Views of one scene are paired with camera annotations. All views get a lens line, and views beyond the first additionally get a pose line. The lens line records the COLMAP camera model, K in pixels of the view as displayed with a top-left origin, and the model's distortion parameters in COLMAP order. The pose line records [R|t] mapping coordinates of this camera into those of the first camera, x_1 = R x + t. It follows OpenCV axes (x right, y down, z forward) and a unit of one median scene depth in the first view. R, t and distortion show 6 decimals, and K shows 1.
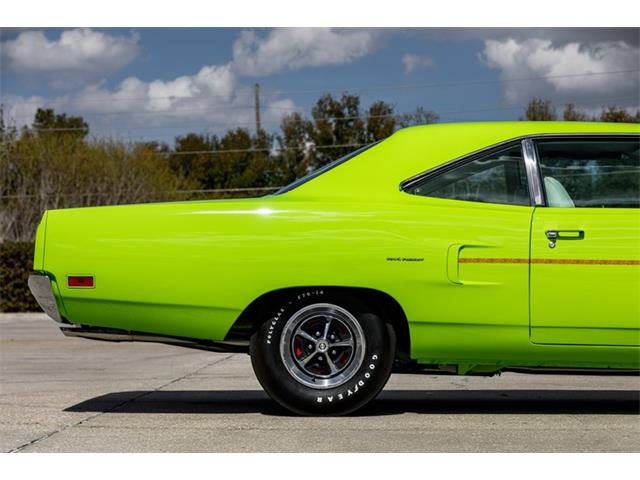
lens RADIAL K [[3002.0, 0, 320.0], [0, 3002.0, 240.0], [0, 0, 1]] dist [0.107475, -13.048960]
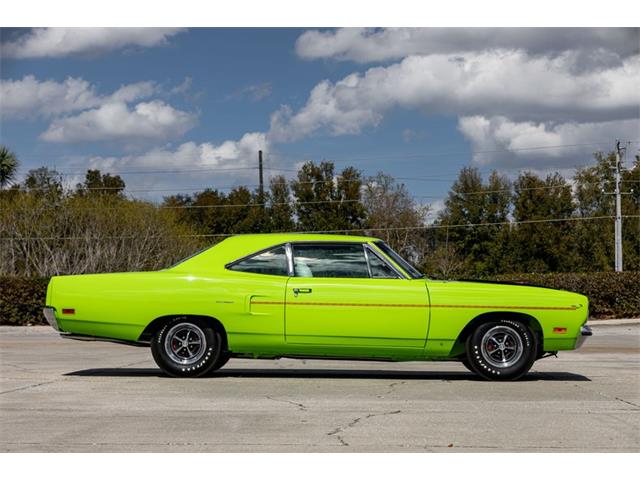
lens RADIAL K [[3002.0, 0, 320.0], [0, 3002.0, 240.0], [0, 0, 1]] dist [0.107475, -13.048960]
pose [[0.999600, 0.007387, -0.027306, 0.147564], [-0.007533, 0.999958, -0.005251, -0.025497], [0.027266, 0.005455, 0.999613, -1.048658]]
